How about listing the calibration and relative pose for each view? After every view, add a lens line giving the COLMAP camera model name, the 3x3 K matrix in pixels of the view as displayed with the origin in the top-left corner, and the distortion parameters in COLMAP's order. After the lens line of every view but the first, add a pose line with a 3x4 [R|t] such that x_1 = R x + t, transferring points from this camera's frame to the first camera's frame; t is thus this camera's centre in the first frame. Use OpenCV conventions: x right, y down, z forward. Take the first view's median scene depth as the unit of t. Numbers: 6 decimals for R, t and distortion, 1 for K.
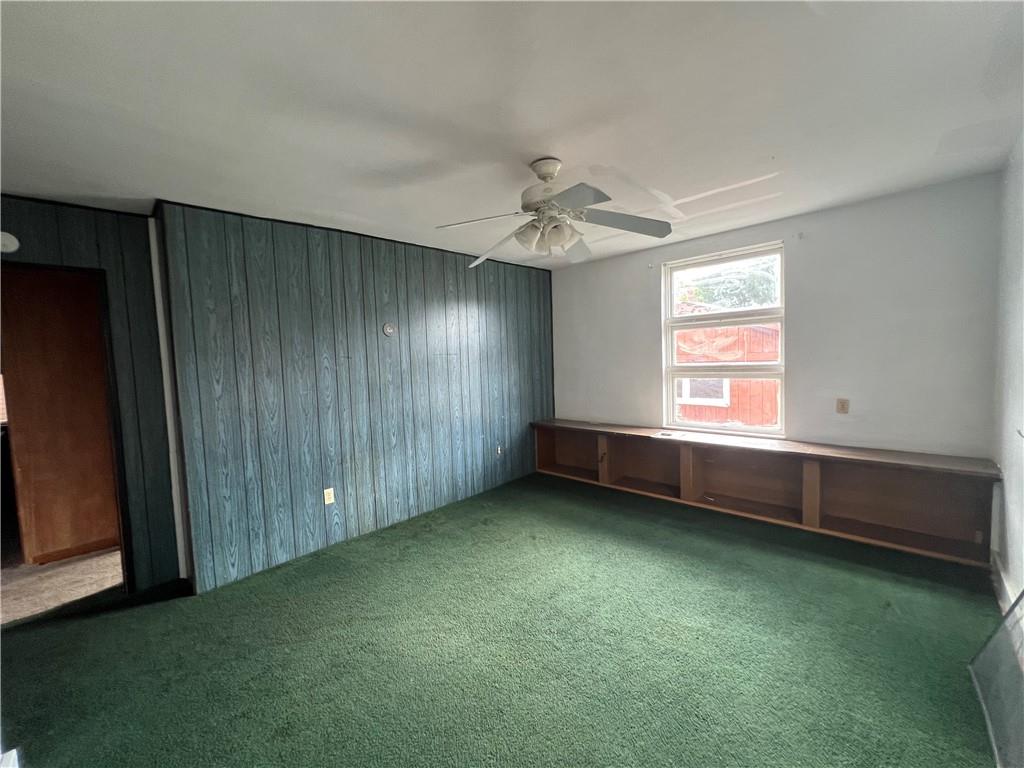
lens RADIAL K [[410.8, 0, 512.5], [0, 410.8, 385.4], [0, 0, 1]] dist [-0.000693, 0.000384]
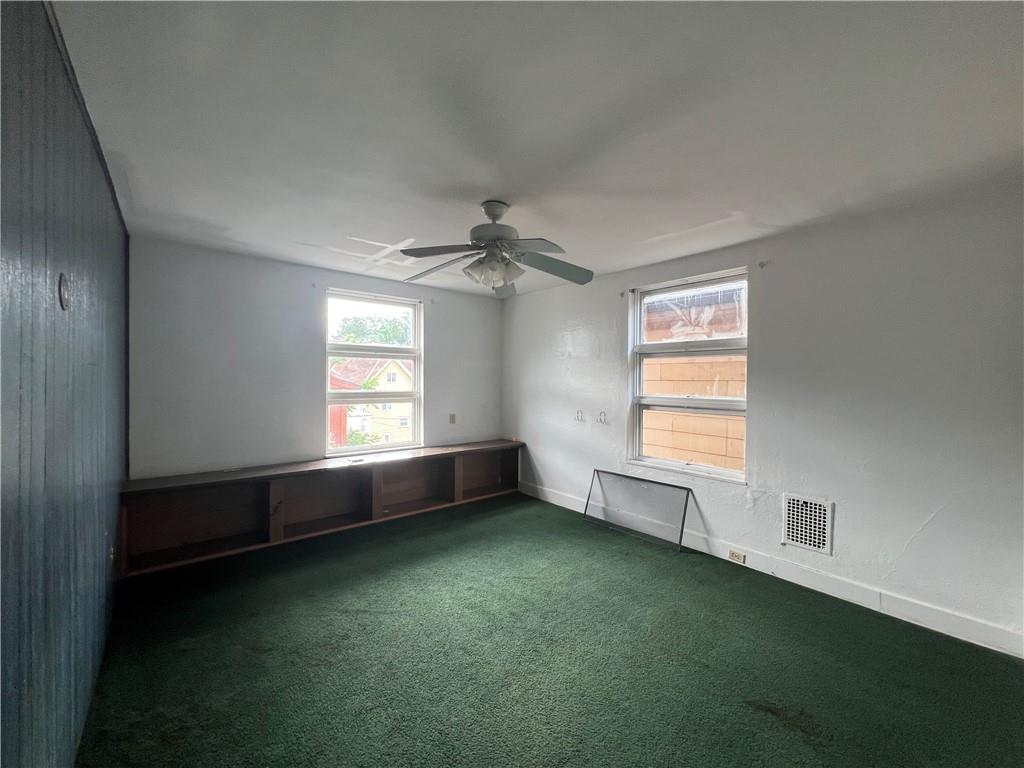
lens RADIAL K [[410.8, 0, 510.6], [0, 410.8, 386.1], [0, 0, 1]] dist [-0.000693, 0.000384]
pose [[0.102058, 0.024234, 0.994483, -0.661210], [0.050951, 0.998264, -0.029555, -0.014418], [-0.993473, 0.053686, 0.100646, 0.584042]]
